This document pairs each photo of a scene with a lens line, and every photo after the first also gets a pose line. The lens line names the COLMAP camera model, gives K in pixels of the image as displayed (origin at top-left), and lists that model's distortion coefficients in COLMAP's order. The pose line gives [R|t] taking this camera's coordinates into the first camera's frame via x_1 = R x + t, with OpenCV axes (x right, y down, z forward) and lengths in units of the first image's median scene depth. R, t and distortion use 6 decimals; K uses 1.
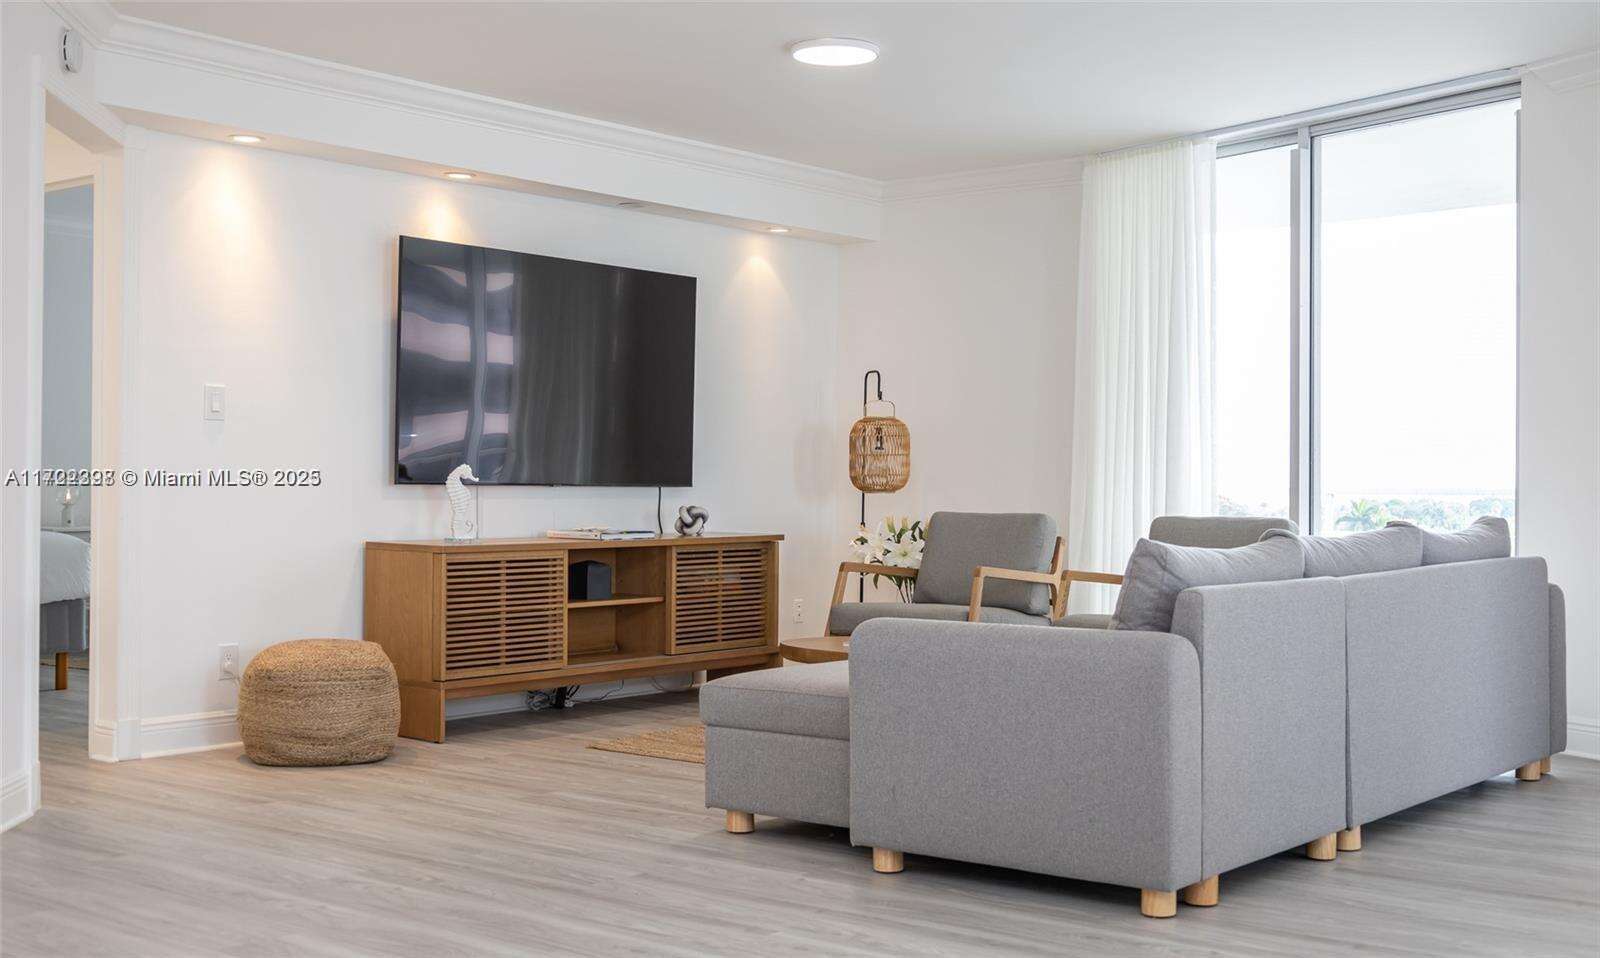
lens RADIAL K [[1818.8, 0, 838.0], [0, 1818.8, 481.0], [0, 0, 1]] dist [0.004168, -0.012115]
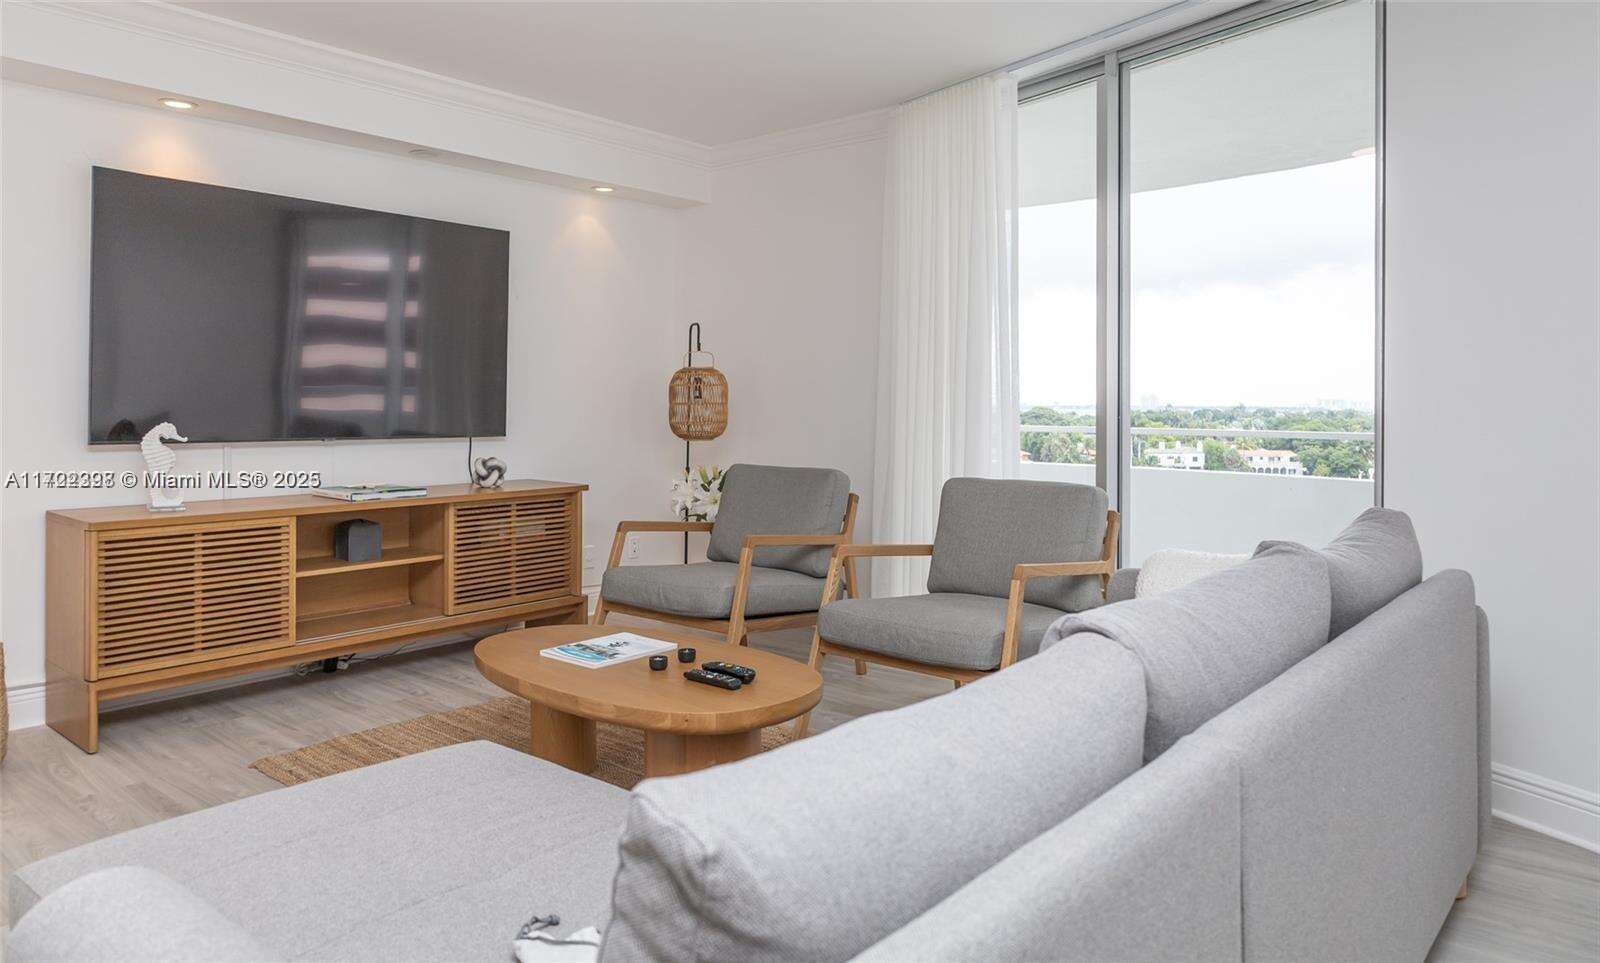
lens RADIAL K [[1055.0, 0, 800.3], [0, 1055.0, 404.3], [0, 0, 1]] dist [0.002656, 0.001207]
pose [[0.999729, 0.000939, -0.023270, 0.108170], [-0.000857, 0.999993, 0.003520, -0.018554], [0.023273, -0.003499, 0.999723, 0.448995]]
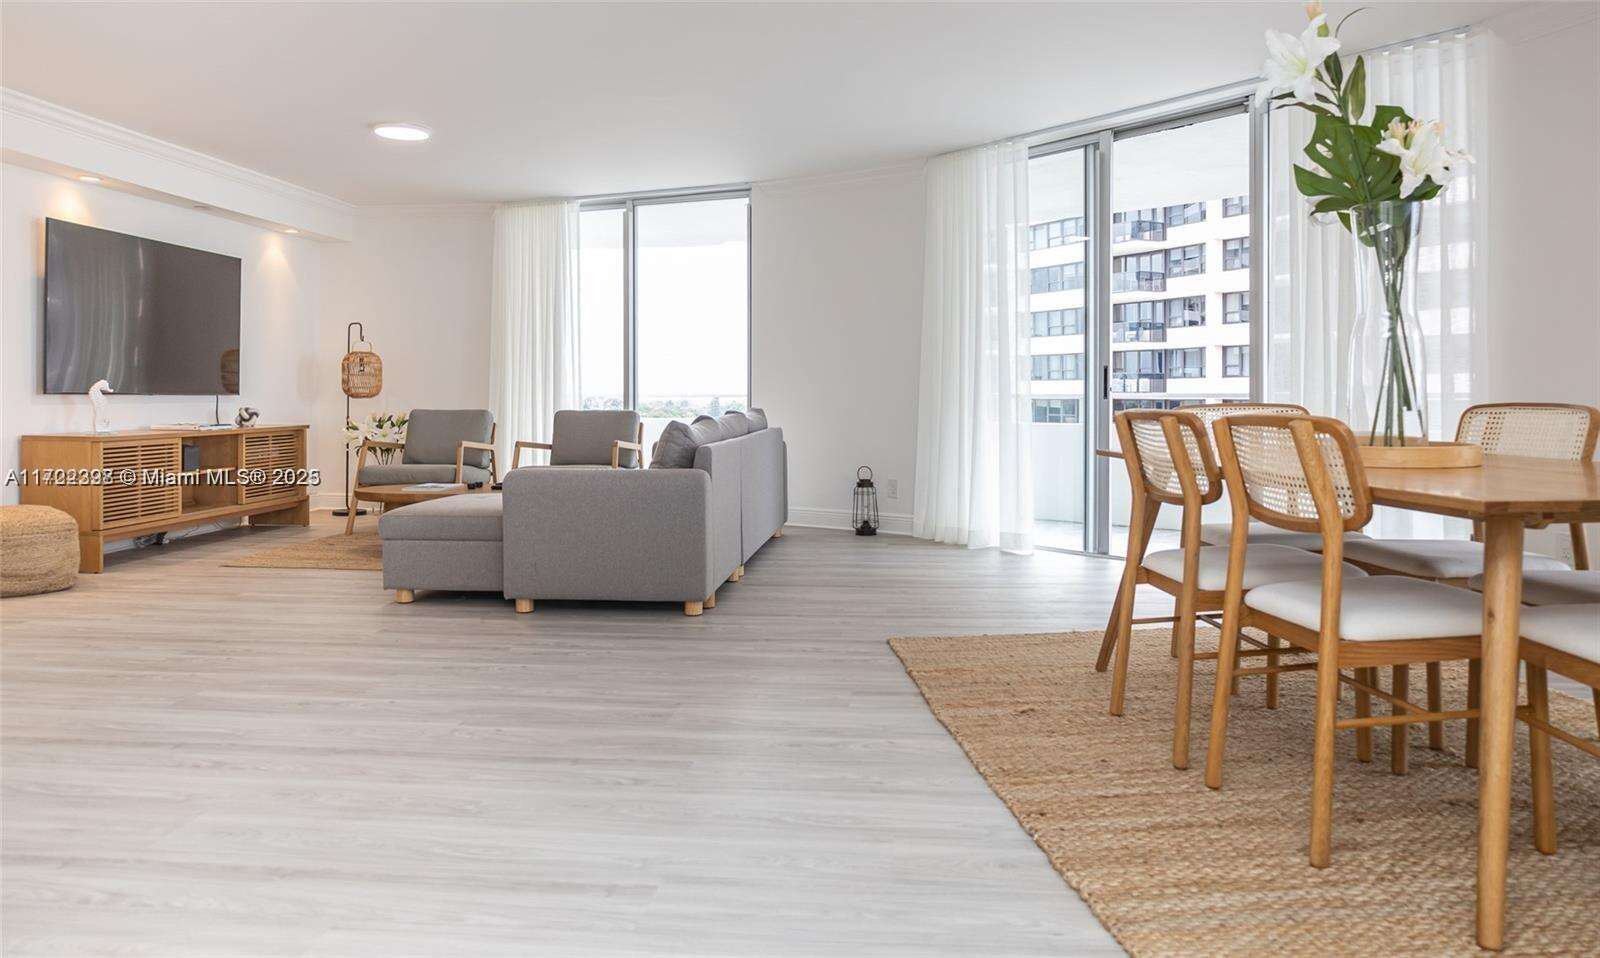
lens RADIAL K [[1055.0, 0, 800.3], [0, 1055.0, 401.8], [0, 0, 1]] dist [0.002656, 0.001207]
pose [[0.845249, -0.008778, 0.534300, -0.170462], [0.002466, 0.999918, 0.012527, -0.001181], [-0.534366, -0.009270, 0.845202, -0.005530]]
